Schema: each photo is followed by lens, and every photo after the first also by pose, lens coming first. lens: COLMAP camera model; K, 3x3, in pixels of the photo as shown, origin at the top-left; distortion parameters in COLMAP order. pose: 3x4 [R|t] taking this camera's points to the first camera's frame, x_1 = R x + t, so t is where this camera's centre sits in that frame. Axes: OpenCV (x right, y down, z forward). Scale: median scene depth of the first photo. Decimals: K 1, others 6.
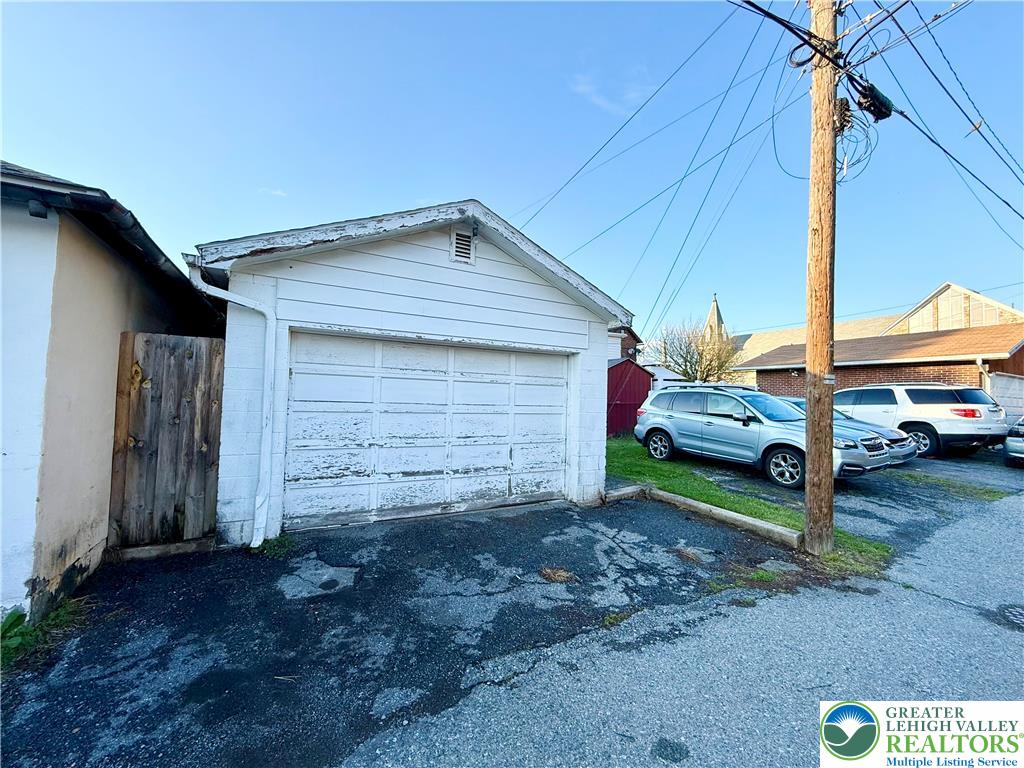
lens RADIAL K [[408.8, 0, 509.8], [0, 408.8, 382.3], [0, 0, 1]] dist [-0.002562, 0.001142]
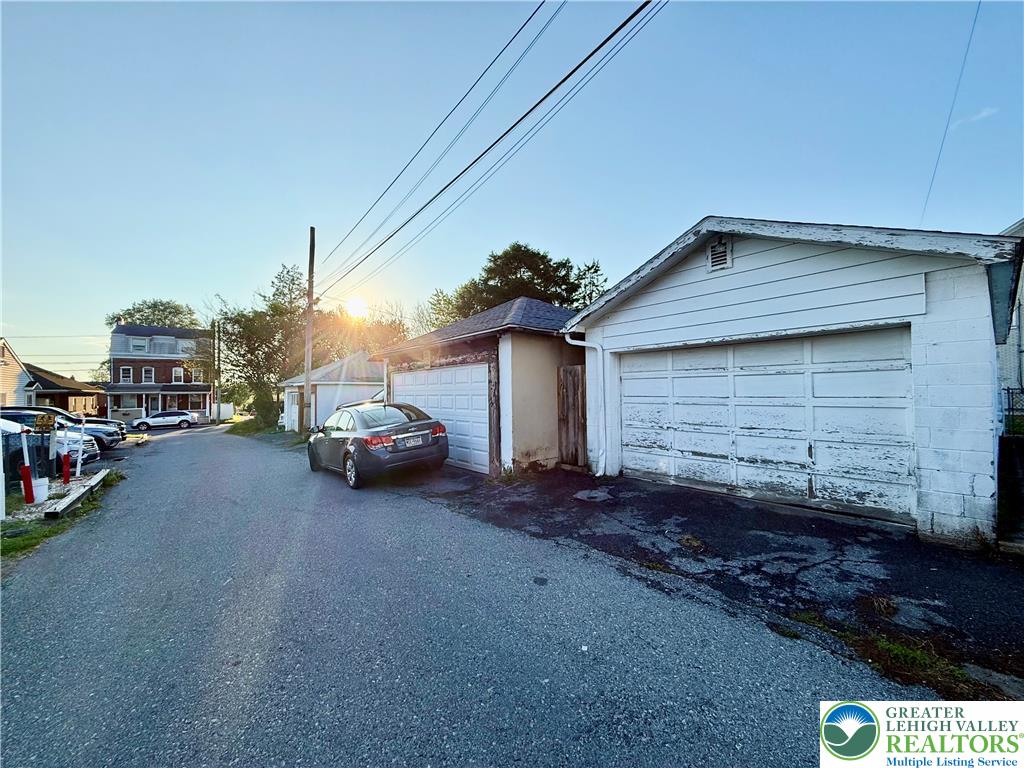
lens RADIAL K [[408.8, 0, 507.9], [0, 408.8, 381.6], [0, 0, 1]] dist [-0.002562, 0.001142]
pose [[0.191897, -0.052434, -0.980013, 0.969904], [0.058382, 0.997413, -0.041933, 0.027114], [0.979677, -0.049169, 0.194462, 0.232528]]
